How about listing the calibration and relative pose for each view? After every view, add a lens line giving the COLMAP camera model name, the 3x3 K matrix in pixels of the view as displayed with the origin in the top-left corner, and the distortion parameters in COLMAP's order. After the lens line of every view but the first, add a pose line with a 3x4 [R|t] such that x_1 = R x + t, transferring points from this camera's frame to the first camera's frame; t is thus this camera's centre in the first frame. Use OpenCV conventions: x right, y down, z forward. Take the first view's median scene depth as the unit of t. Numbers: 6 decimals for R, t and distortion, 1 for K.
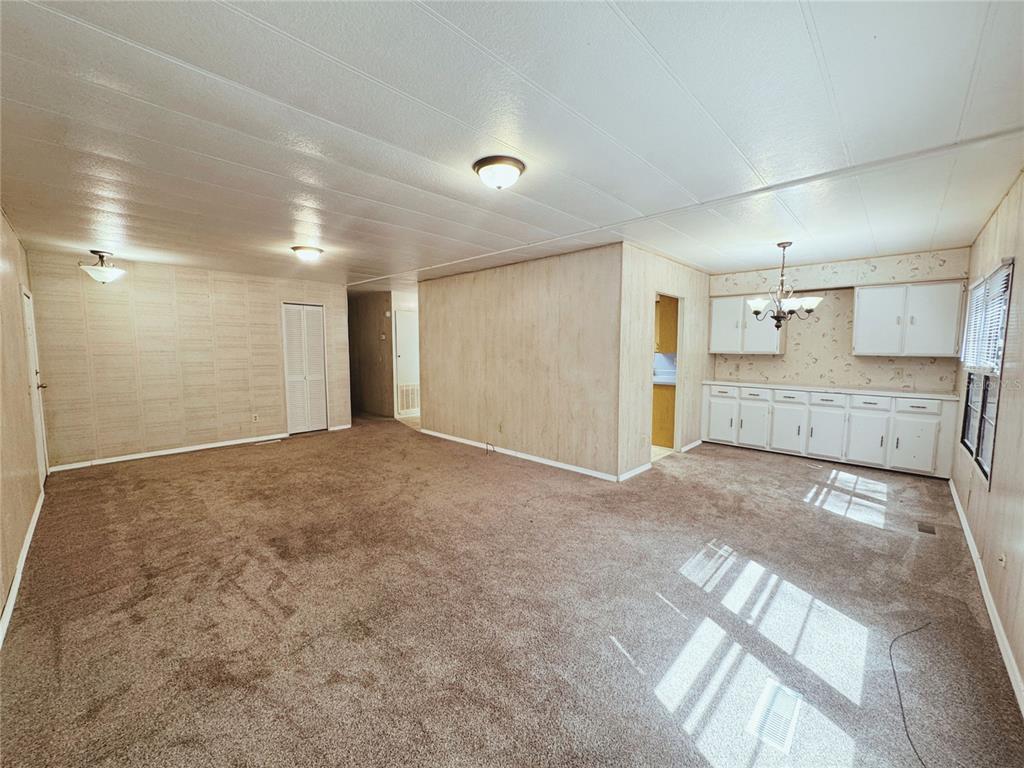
lens RADIAL K [[408.9, 0, 510.1], [0, 408.9, 382.6], [0, 0, 1]] dist [-0.001933, 0.000203]
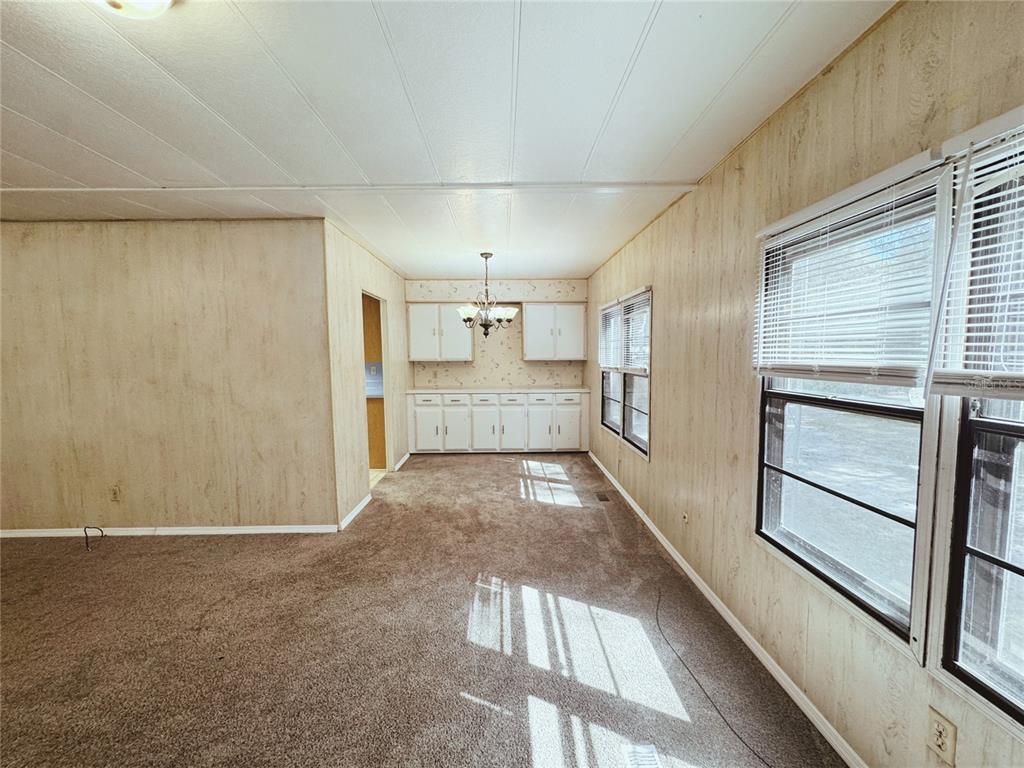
lens RADIAL K [[408.9, 0, 510.1], [0, 408.9, 382.6], [0, 0, 1]] dist [-0.001933, 0.000203]
pose [[0.707885, -0.059027, 0.703857, -0.032399], [0.072049, 0.997338, 0.011177, -0.021202], [-0.702643, 0.042800, 0.710254, 0.218481]]
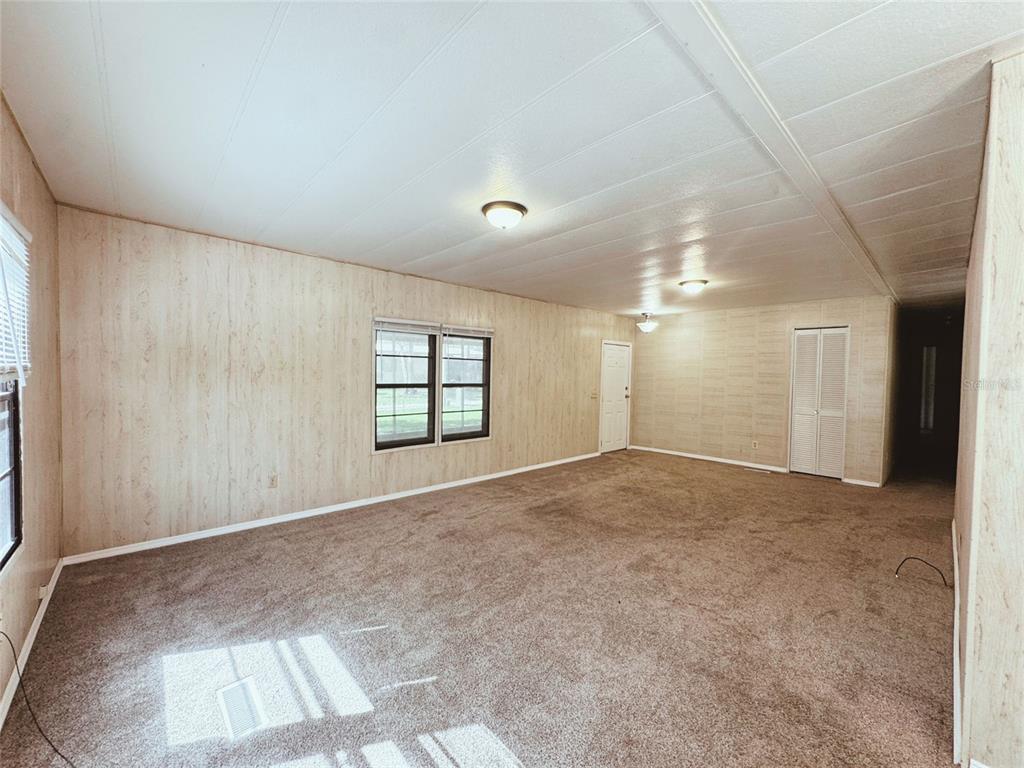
lens RADIAL K [[408.9, 0, 510.1], [0, 408.9, 382.6], [0, 0, 1]] dist [-0.001933, 0.000203]
pose [[-0.060614, 0.019087, -0.997979, 0.612649], [-0.104976, 0.994151, 0.025390, -0.041709], [0.992626, 0.106303, -0.058256, 0.618802]]
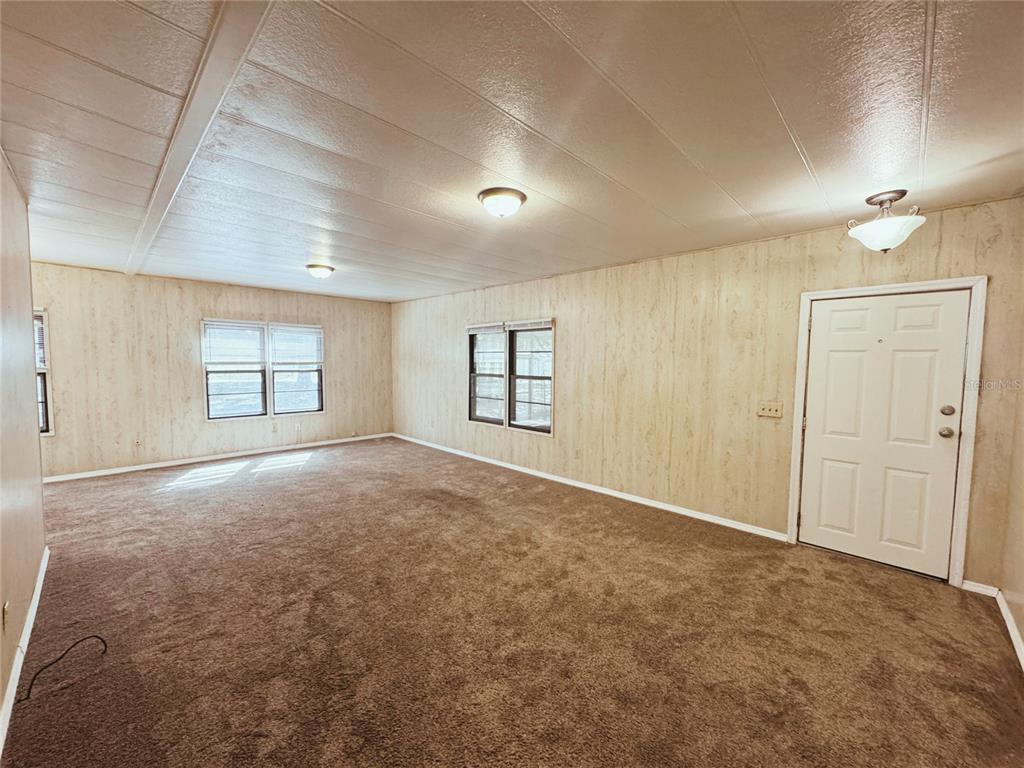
lens RADIAL K [[408.9, 0, 510.1], [0, 408.9, 382.6], [0, 0, 1]] dist [-0.001933, 0.000203]
pose [[-0.999930, -0.010672, 0.005177, -0.522769], [-0.009798, 0.989158, 0.146528, -0.152795], [-0.006685, 0.146467, -0.989193, 1.634942]]
